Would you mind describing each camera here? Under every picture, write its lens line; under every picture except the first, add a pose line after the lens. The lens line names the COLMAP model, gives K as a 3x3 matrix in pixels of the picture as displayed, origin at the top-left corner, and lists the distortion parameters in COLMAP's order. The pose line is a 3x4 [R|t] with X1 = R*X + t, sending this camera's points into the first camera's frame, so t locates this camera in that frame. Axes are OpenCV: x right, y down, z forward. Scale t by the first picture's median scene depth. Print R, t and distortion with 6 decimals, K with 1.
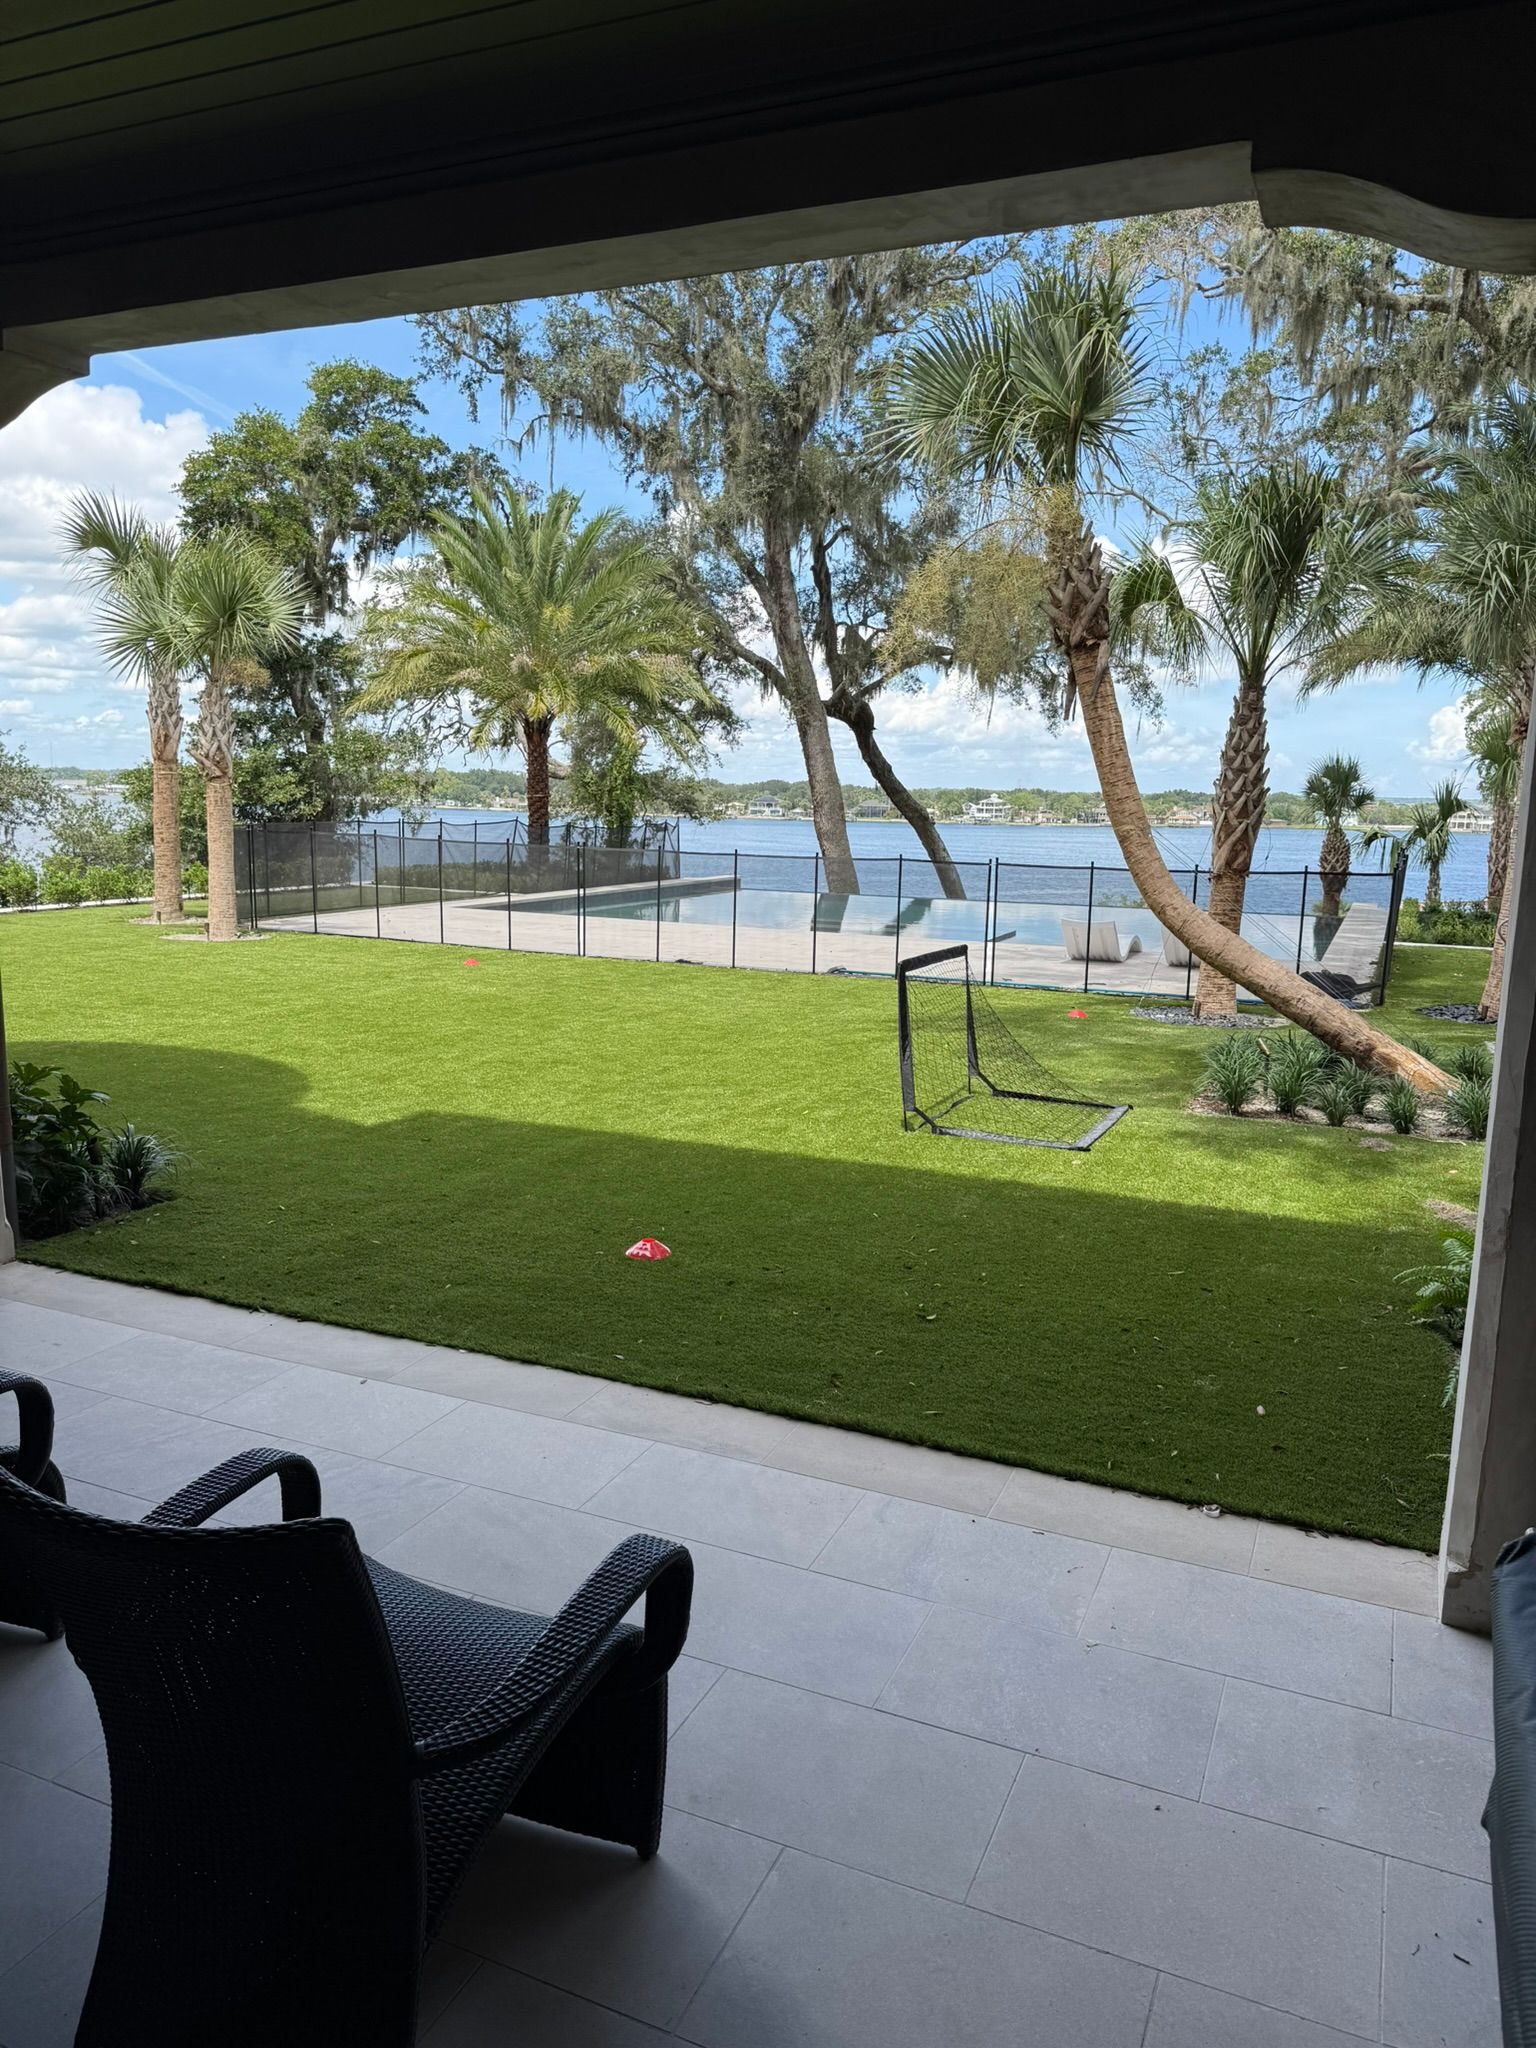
lens RADIAL K [[1453.1, 0, 759.2], [0, 1453.1, 1041.0], [0, 0, 1]] dist [0.014150, -0.028683]
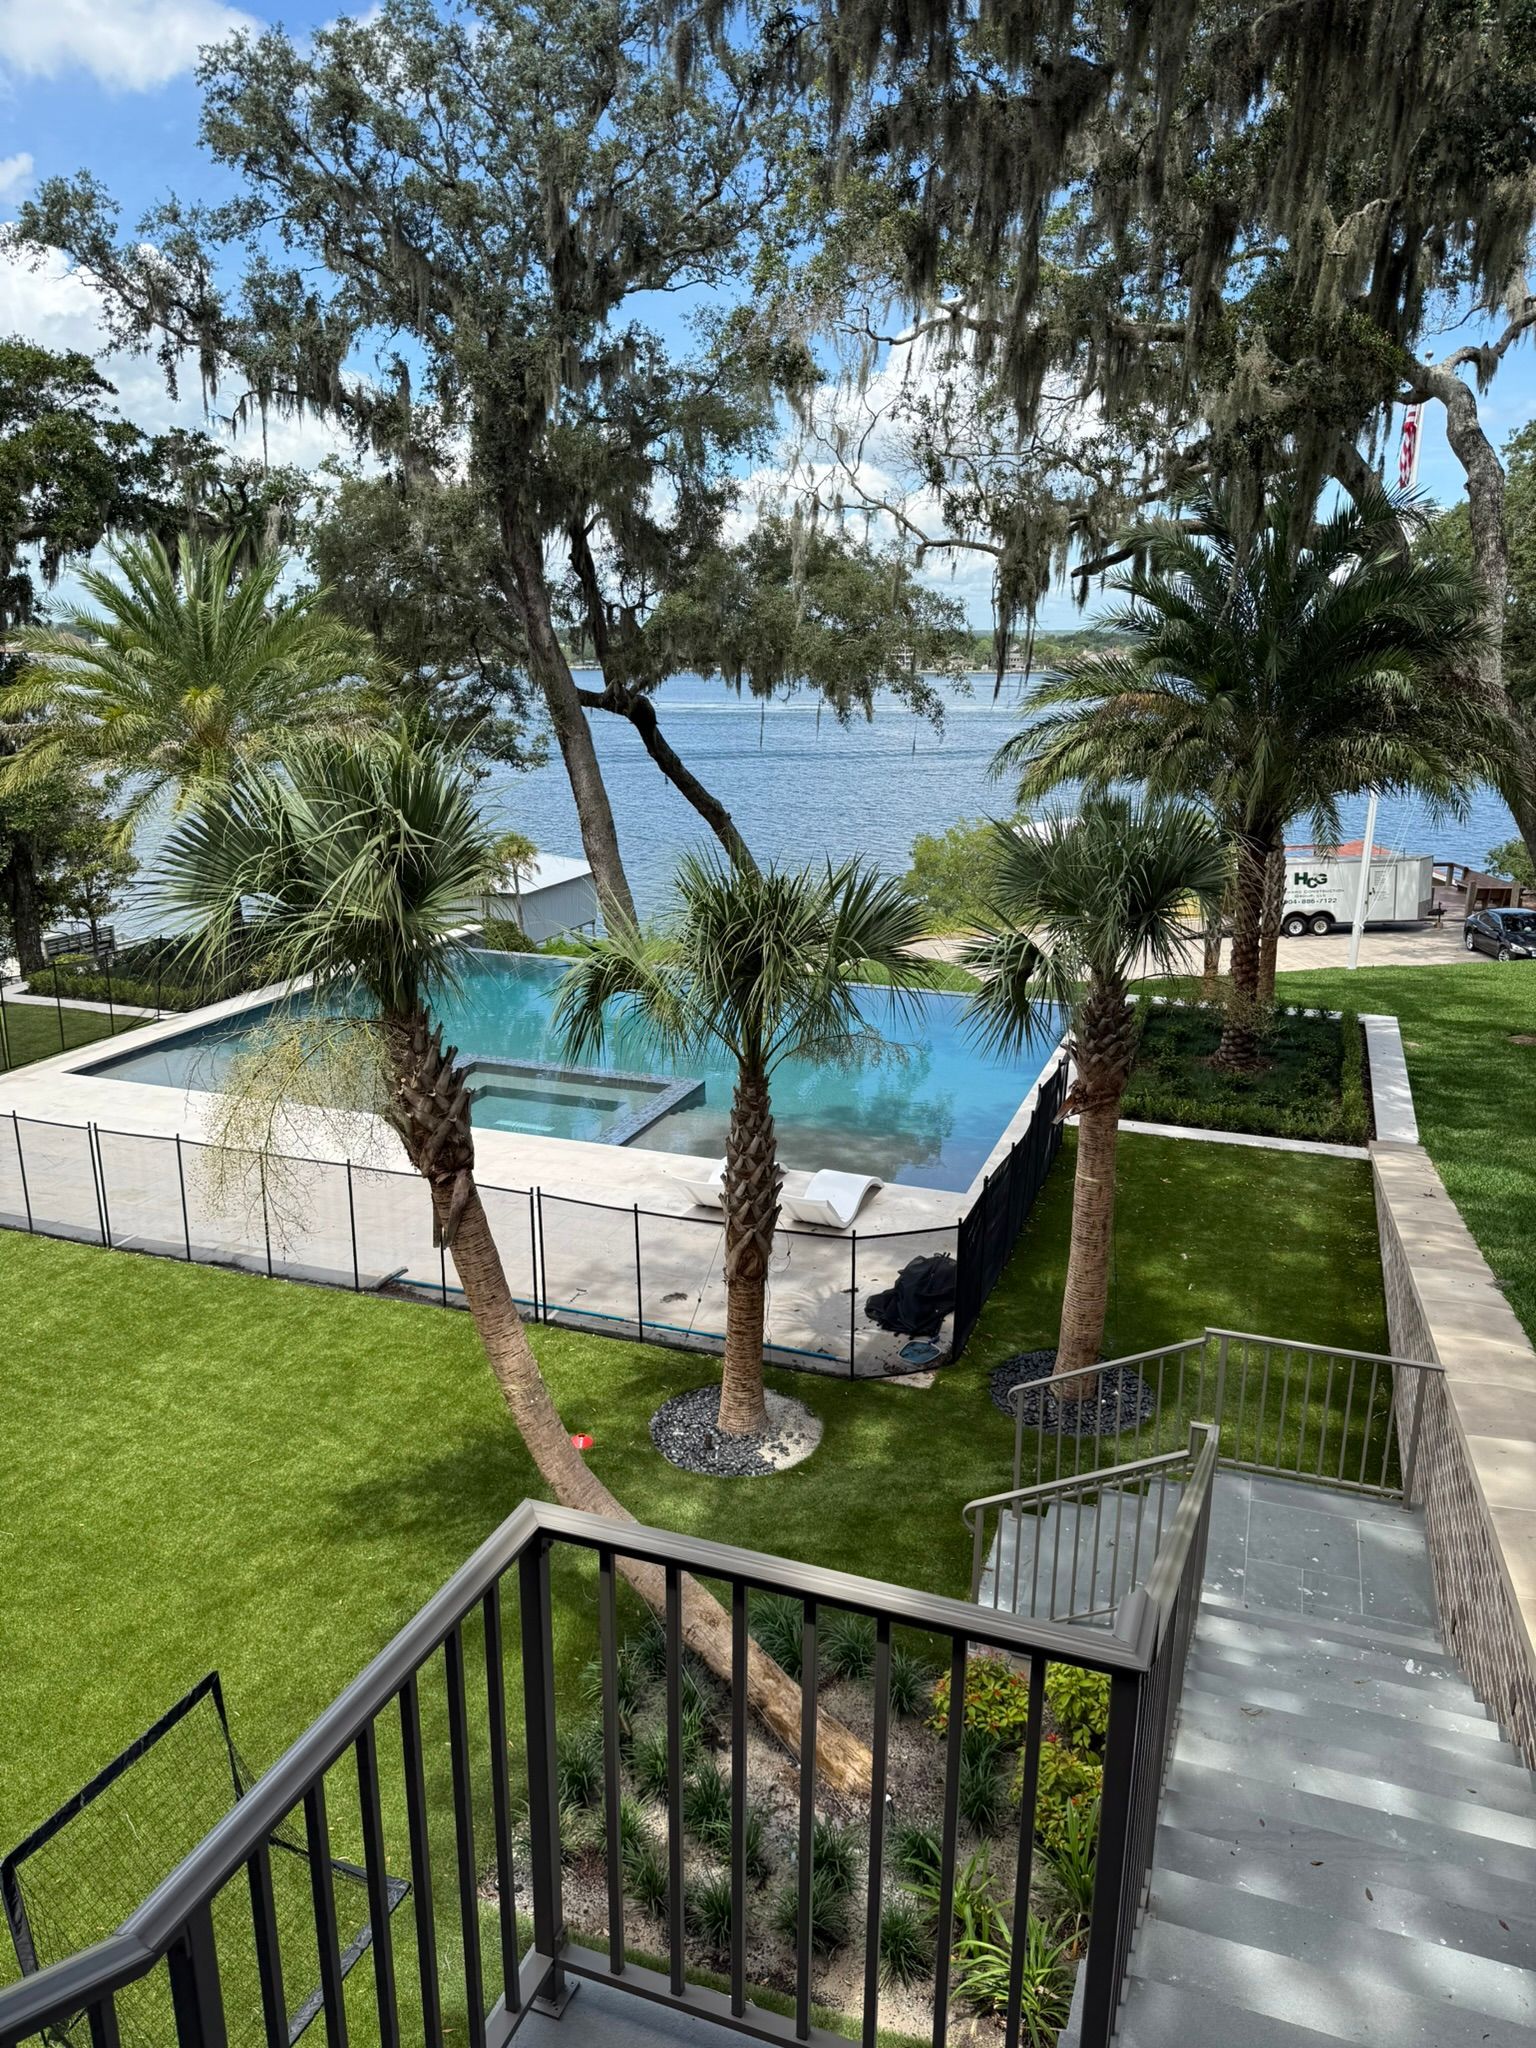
lens RADIAL K [[1453.1, 0, 789.4], [0, 1453.1, 1031.7], [0, 0, 1]] dist [0.014150, -0.028683]
pose [[0.997152, -0.036459, 0.066015, 0.107444], [0.029476, 0.994160, 0.103816, -0.125751], [-0.069414, -0.101575, 0.992403, 0.056051]]
